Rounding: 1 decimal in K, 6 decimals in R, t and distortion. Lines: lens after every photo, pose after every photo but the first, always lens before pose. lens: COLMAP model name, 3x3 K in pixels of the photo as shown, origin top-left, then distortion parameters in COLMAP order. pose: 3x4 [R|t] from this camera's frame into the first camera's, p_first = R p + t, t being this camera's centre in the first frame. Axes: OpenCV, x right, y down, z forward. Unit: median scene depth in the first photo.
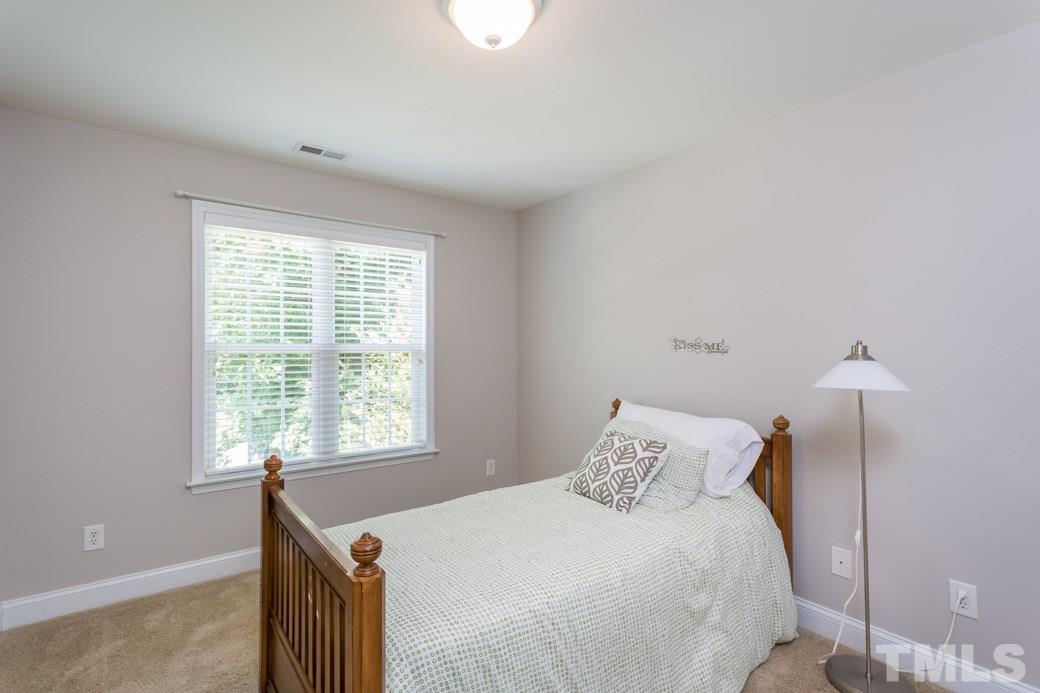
lens RADIAL K [[490.5, 0, 515.6], [0, 490.5, 344.0], [0, 0, 1]] dist [-0.001923, 0.000113]
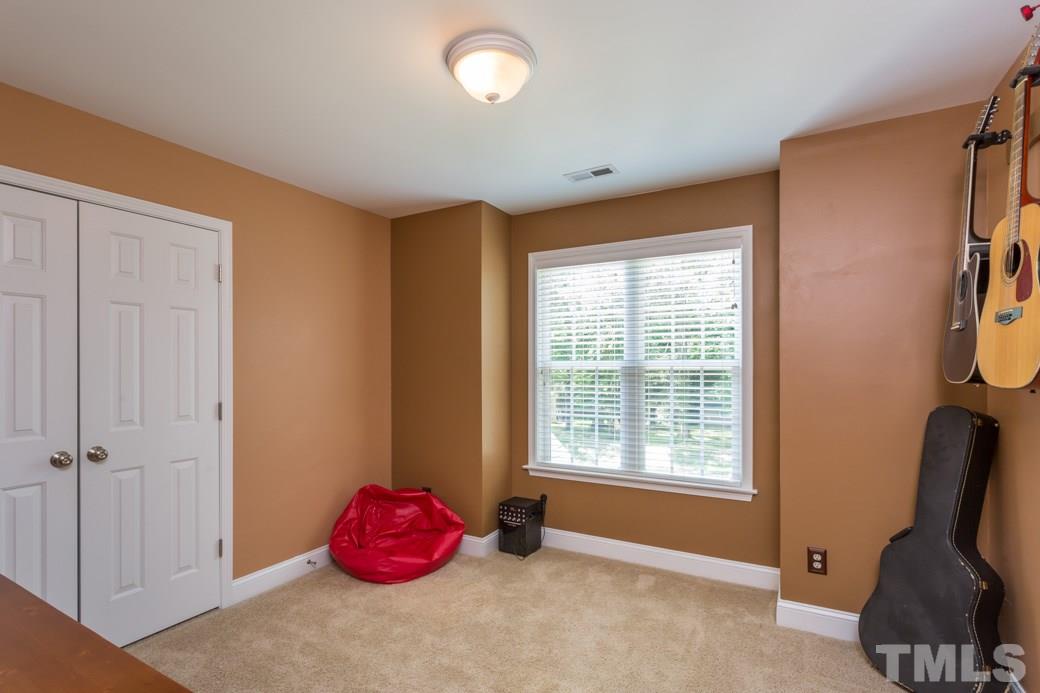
lens RADIAL K [[490.5, 0, 515.6], [0, 490.5, 344.0], [0, 0, 1]] dist [-0.001923, 0.000113]
pose [[0.408040, -0.041954, -0.911999, 0.427826], [0.015325, 0.999118, -0.039105, 0.001405], [0.912835, 0.001980, 0.408323, 0.324072]]
